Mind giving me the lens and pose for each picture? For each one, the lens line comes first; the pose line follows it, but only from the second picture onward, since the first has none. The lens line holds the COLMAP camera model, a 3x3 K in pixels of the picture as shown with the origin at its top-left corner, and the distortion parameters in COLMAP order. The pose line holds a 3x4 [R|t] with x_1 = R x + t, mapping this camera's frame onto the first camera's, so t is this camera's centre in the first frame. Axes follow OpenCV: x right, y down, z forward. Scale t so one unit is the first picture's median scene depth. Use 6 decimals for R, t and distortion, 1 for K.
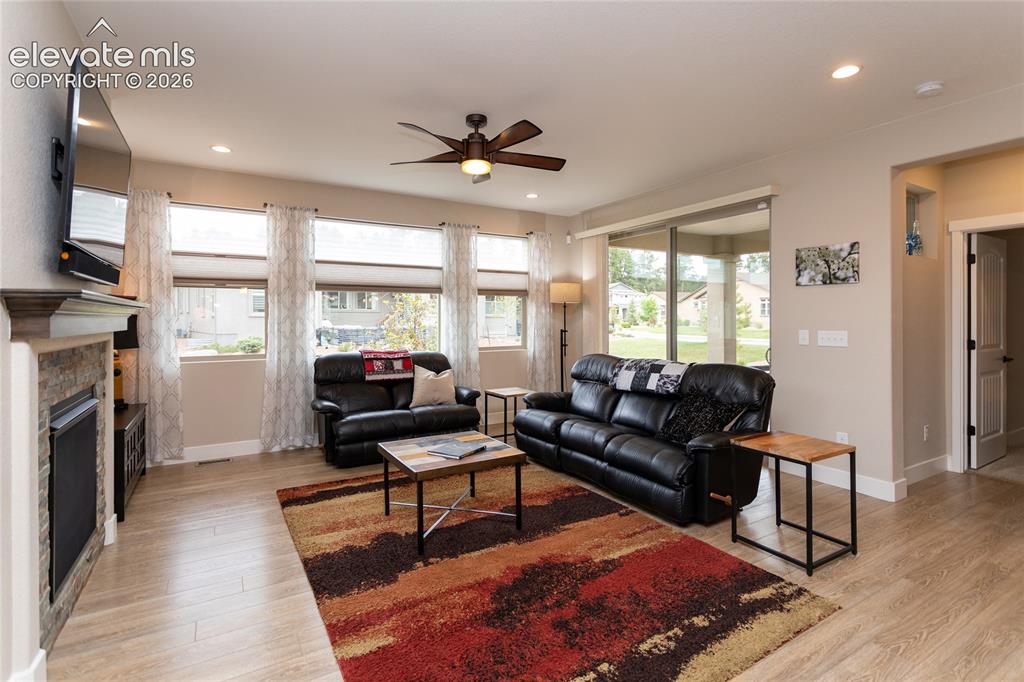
lens RADIAL K [[492.3, 0, 523.1], [0, 492.3, 314.1], [0, 0, 1]] dist [0.000568, -0.000017]
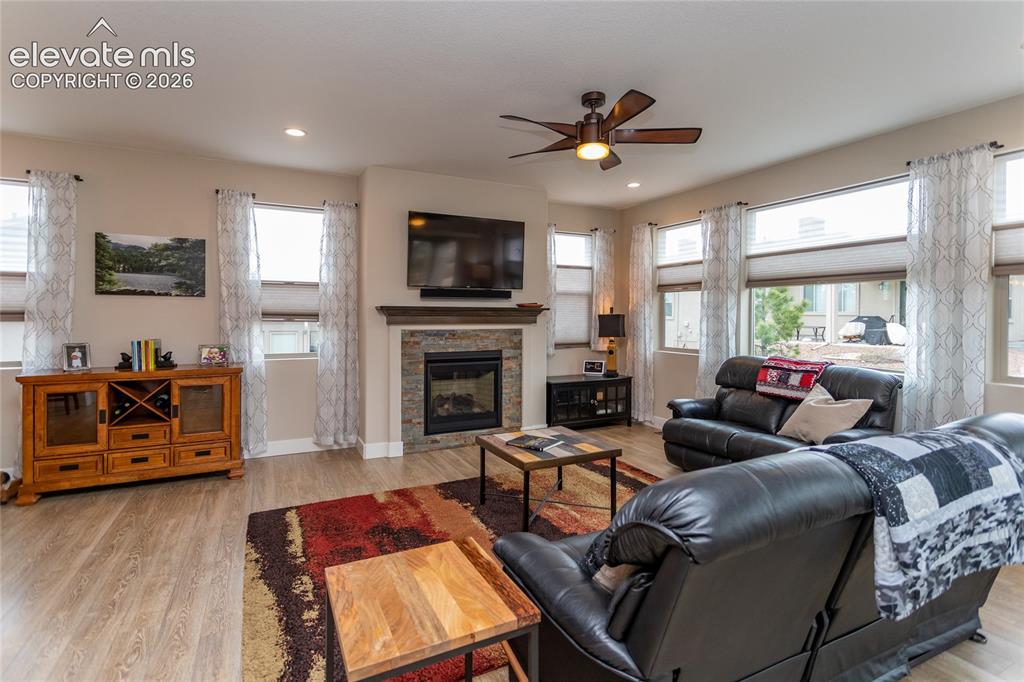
lens RADIAL K [[489.4, 0, 495.9], [0, 489.4, 314.4], [0, 0, 1]] dist [0.002628, 0.001370]
pose [[-0.098887, -0.000582, -0.995099, 0.725442], [0.005600, 0.999984, -0.001141, 0.000881], [0.995083, -0.005685, -0.098882, 0.807123]]
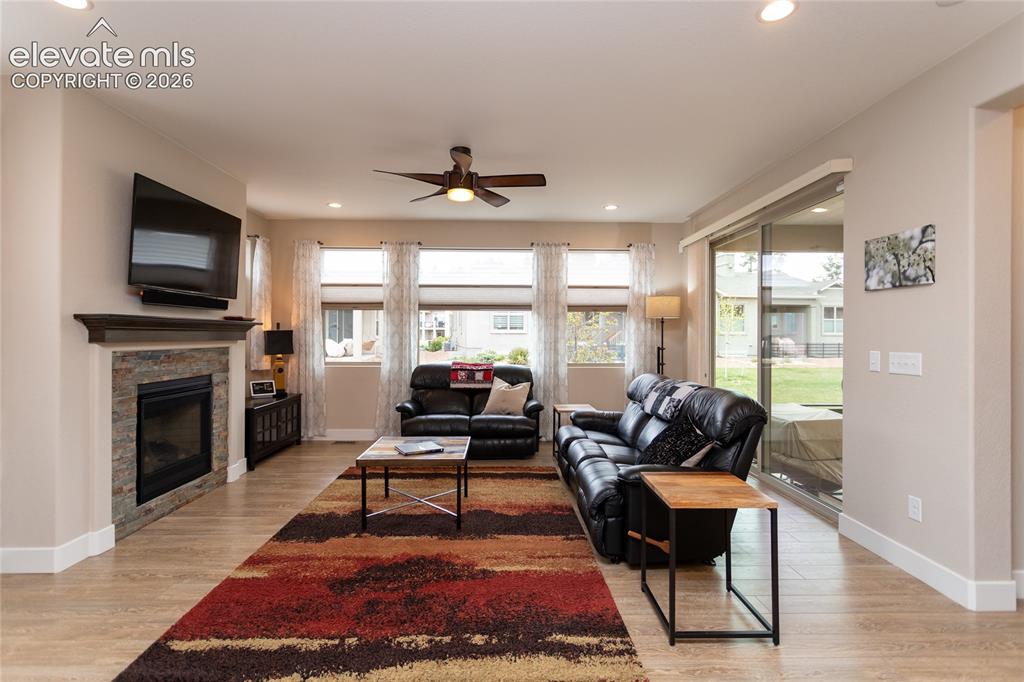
lens RADIAL K [[496.3, 0, 515.5], [0, 496.3, 330.8], [0, 0, 1]] dist [-0.001660, -0.000036]
pose [[0.864567, -0.000056, -0.502518, 0.499754], [-0.000789, 0.999999, -0.001469, 0.004169], [0.502517, 0.001667, 0.864565, 0.096407]]
